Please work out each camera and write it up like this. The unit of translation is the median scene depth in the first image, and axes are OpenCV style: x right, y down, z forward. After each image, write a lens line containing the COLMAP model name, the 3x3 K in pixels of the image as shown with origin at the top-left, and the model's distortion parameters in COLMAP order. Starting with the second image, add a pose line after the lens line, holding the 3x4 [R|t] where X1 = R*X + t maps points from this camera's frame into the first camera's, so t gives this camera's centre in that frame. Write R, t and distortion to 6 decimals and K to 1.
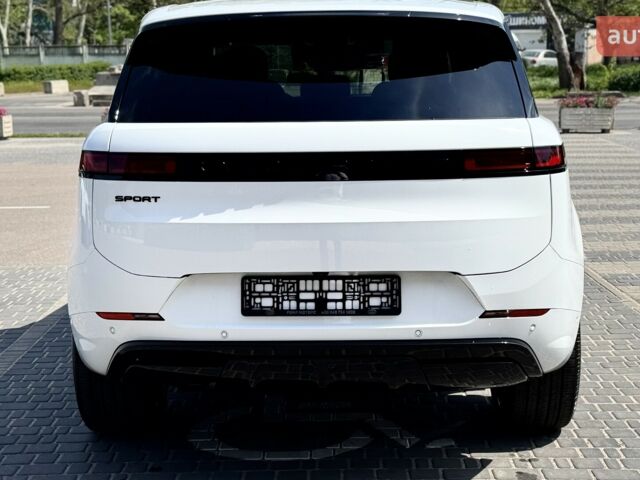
lens RADIAL K [[1194.1, 0, 320.0], [0, 1194.1, 240.0], [0, 0, 1]] dist [0.106663, -0.000943]
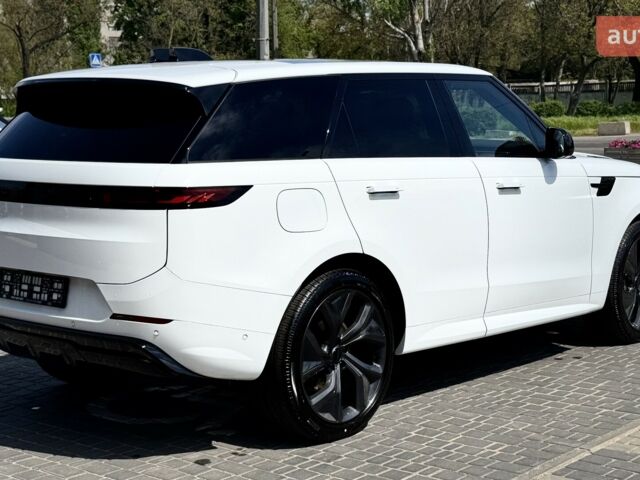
lens RADIAL K [[1194.1, 0, 320.0], [0, 1194.1, 240.0], [0, 0, 1]] dist [0.106663, -0.000943]
pose [[0.769459, 0.080246, -0.633636, 1.111692], [-0.093483, 0.995542, 0.012558, -0.055132], [0.631818, 0.049571, 0.773530, 0.149436]]
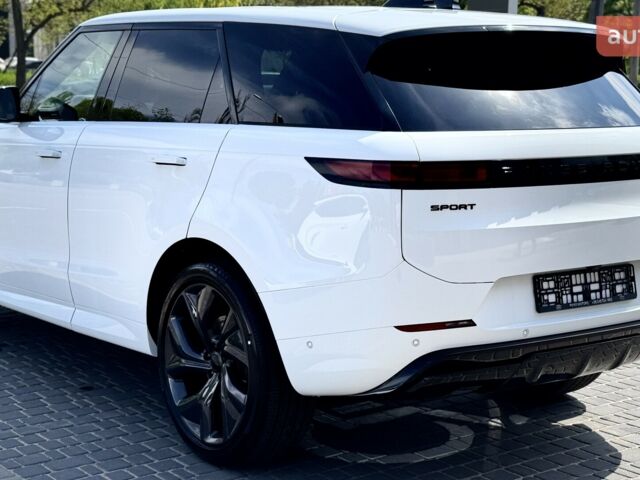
lens RADIAL K [[1194.1, 0, 320.0], [0, 1194.1, 240.0], [0, 0, 1]] dist [0.106663, -0.000943]
pose [[0.787838, -0.062371, 0.612716, -0.859386], [0.066926, 0.997638, 0.015499, -0.030115], [-0.612235, 0.028796, 0.790151, 0.280128]]
